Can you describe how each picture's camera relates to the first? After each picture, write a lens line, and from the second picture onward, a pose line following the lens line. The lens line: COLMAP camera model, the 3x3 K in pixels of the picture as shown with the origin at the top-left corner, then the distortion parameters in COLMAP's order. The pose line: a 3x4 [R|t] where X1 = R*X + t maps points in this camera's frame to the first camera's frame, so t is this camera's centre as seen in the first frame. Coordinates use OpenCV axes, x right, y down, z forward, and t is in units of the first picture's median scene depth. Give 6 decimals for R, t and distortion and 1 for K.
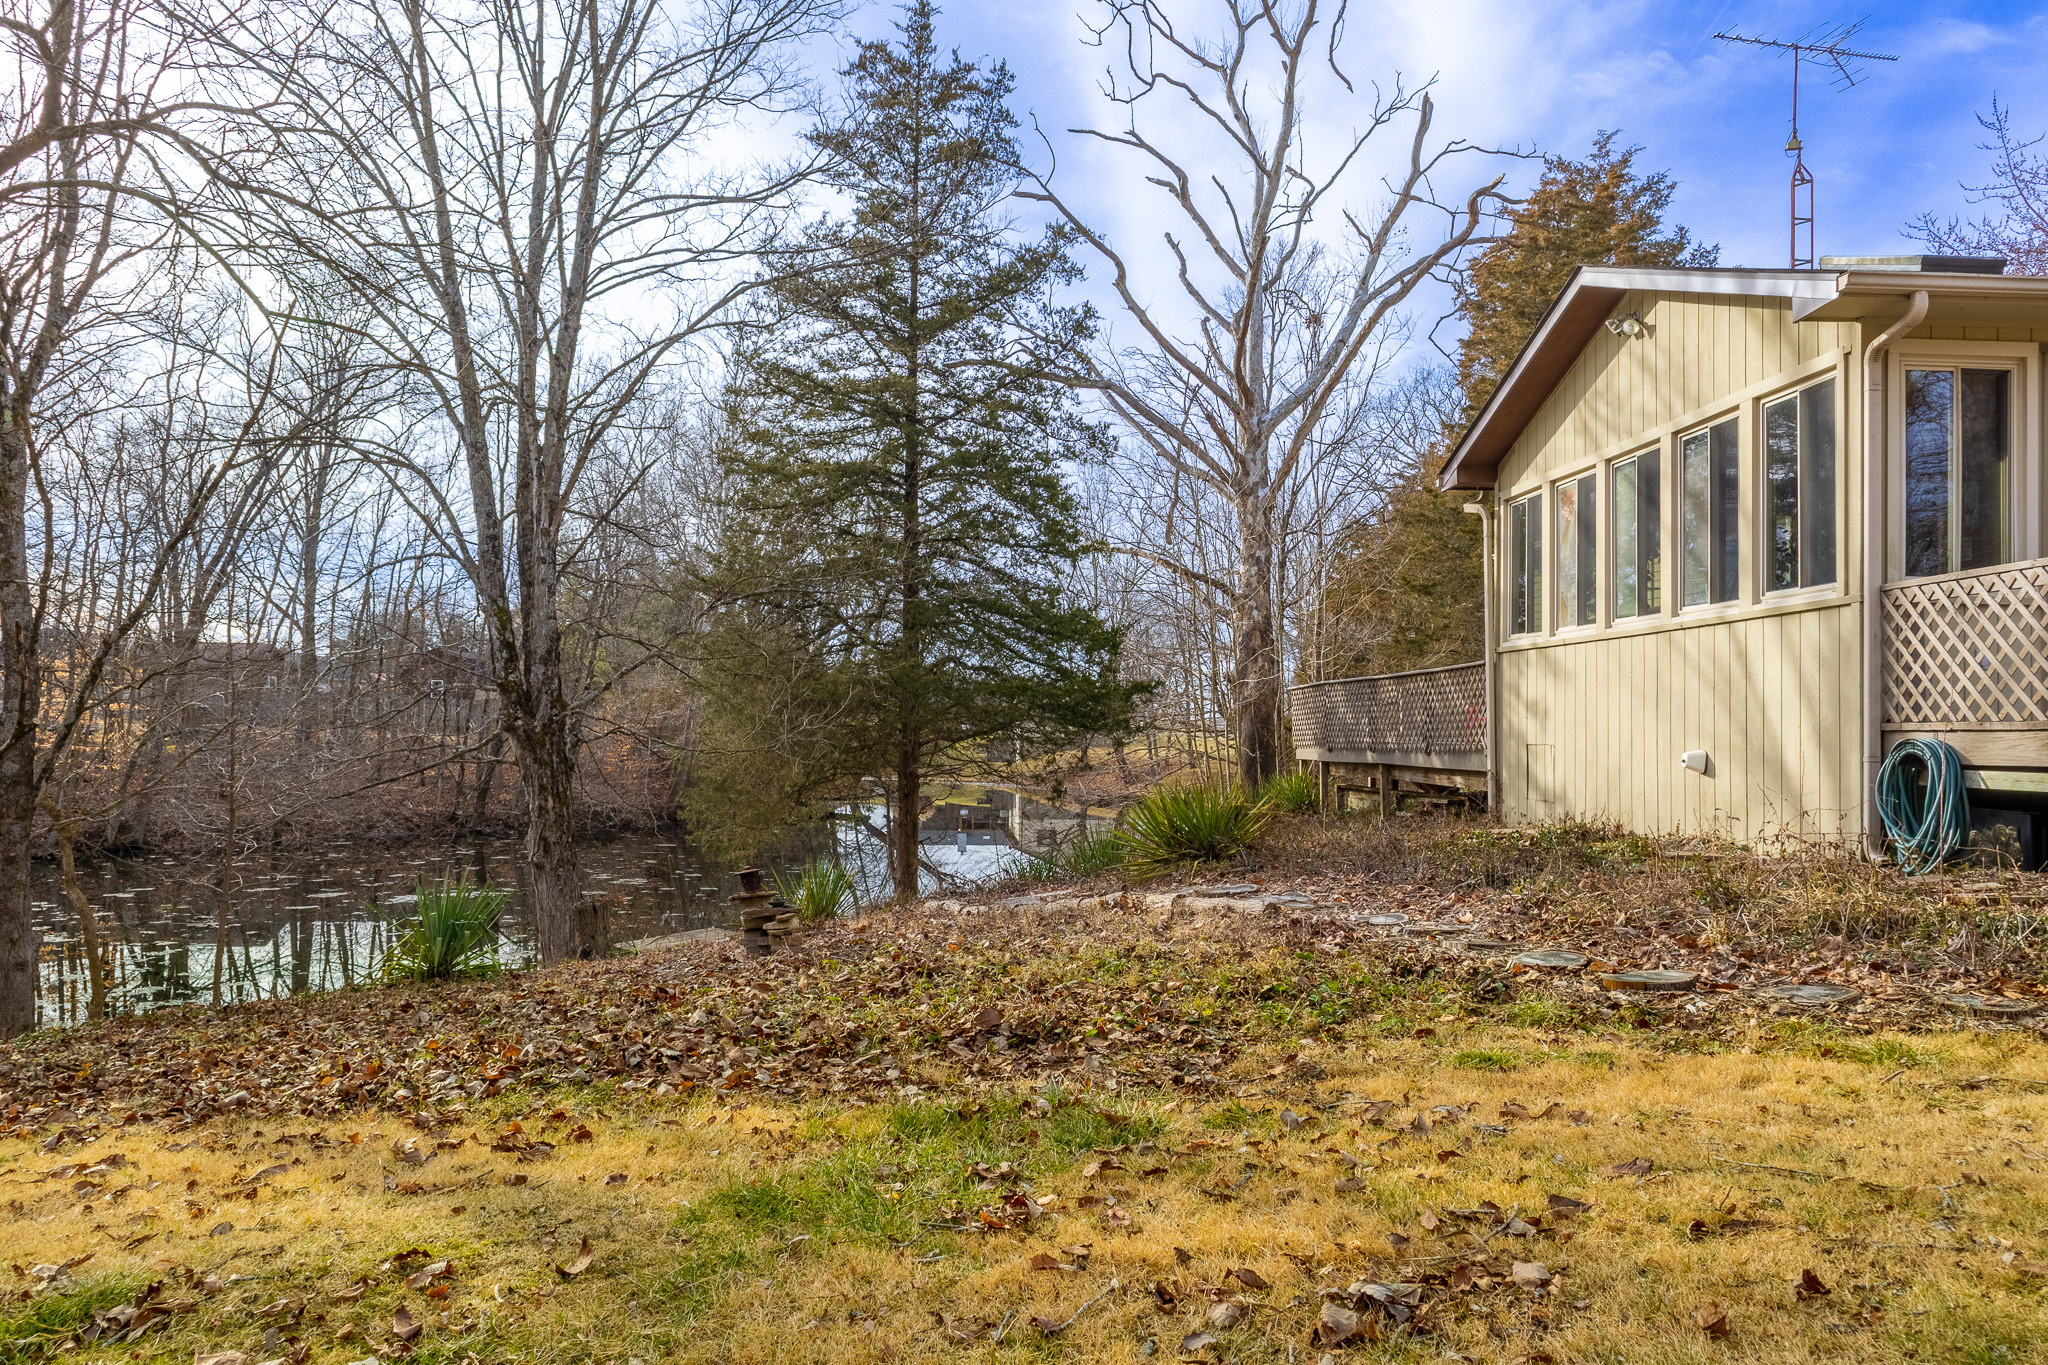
lens RADIAL K [[1504.9, 0, 1021.8], [0, 1504.9, 713.6], [0, 0, 1]] dist [0.001321, -0.000985]
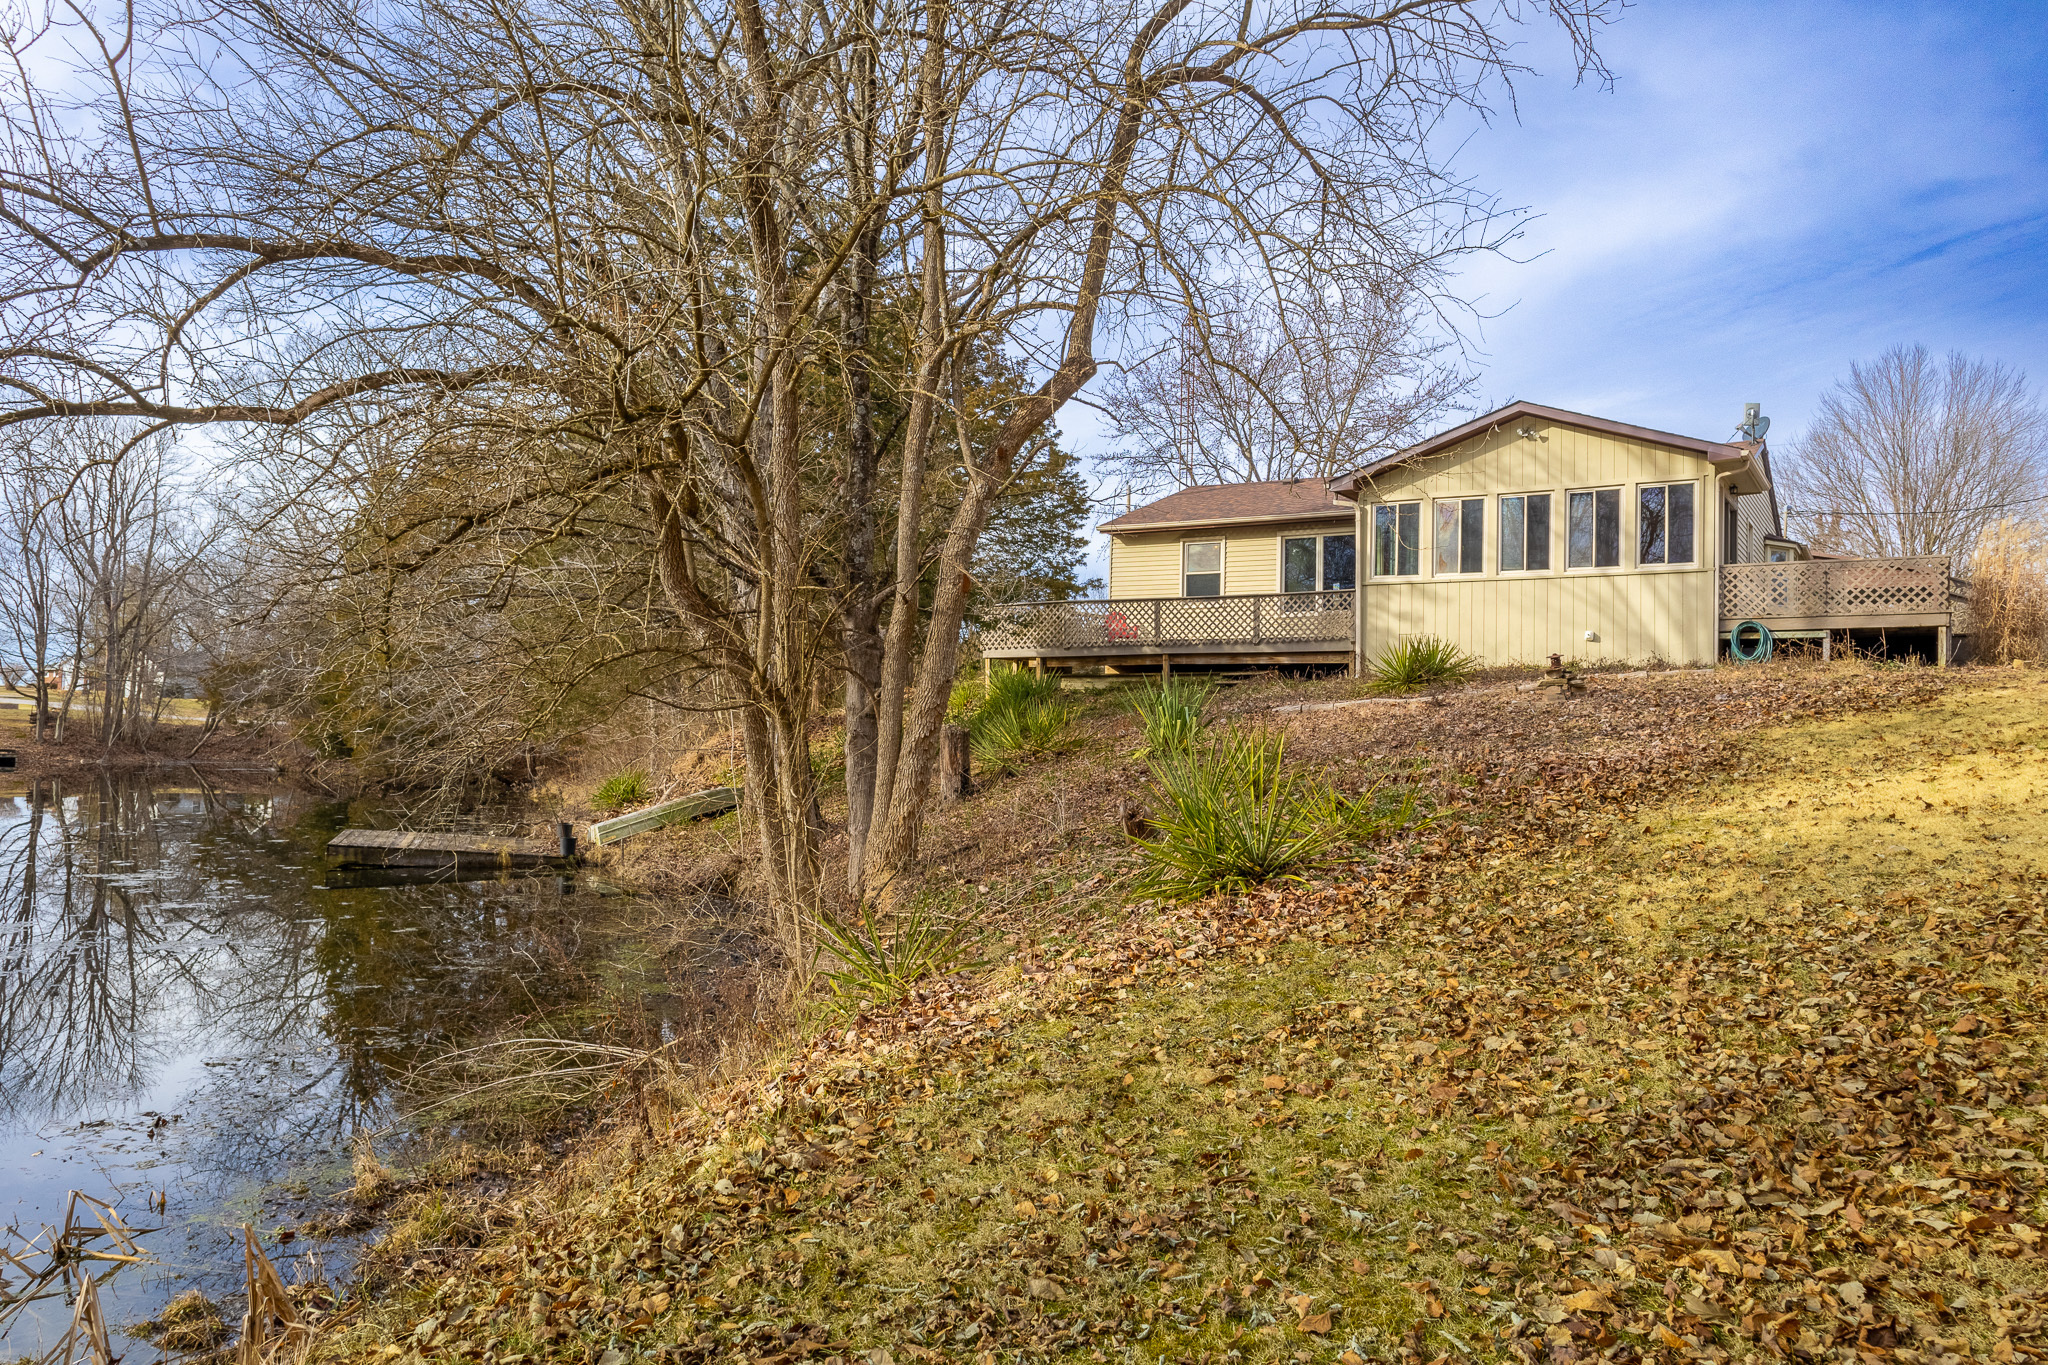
lens RADIAL K [[1504.9, 0, 1021.8], [0, 1504.9, 713.6], [0, 0, 1]] dist [0.001321, -0.000985]
pose [[0.530876, -0.015488, 0.847308, -1.826521], [-0.005035, 0.999758, 0.021429, 0.099160], [-0.847435, -0.015643, 0.530669, 0.474601]]
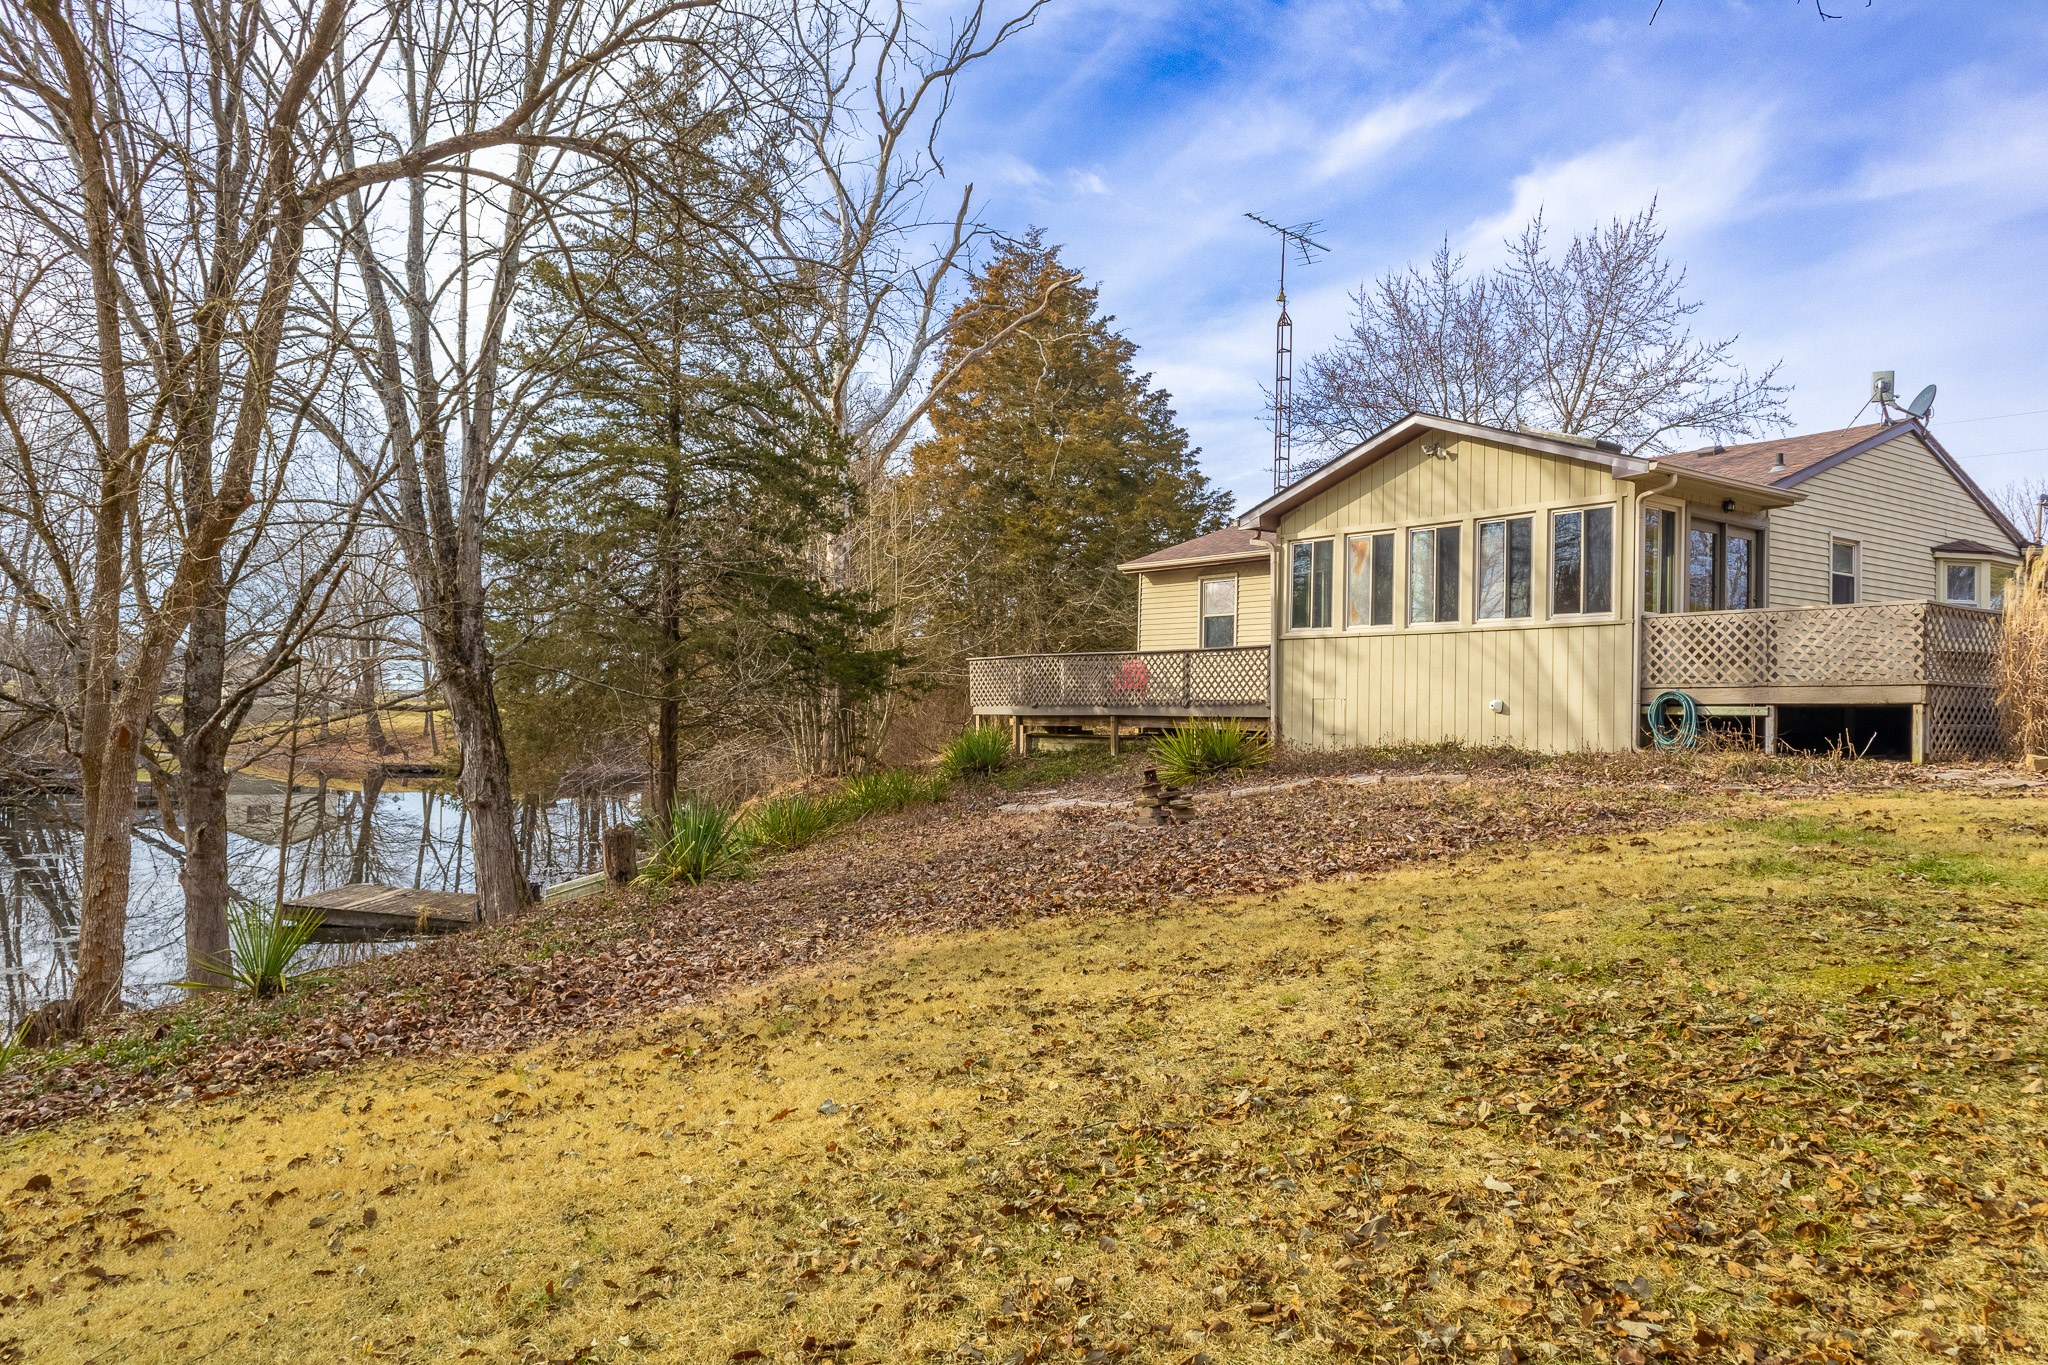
lens RADIAL K [[1504.9, 0, 1021.8], [0, 1504.9, 713.6], [0, 0, 1]] dist [0.001321, -0.000985]
pose [[0.833642, 0.007726, 0.552251, -0.938842], [-0.016600, 0.999801, 0.011072, 0.028895], [-0.552055, -0.018397, 0.833605, -0.169733]]
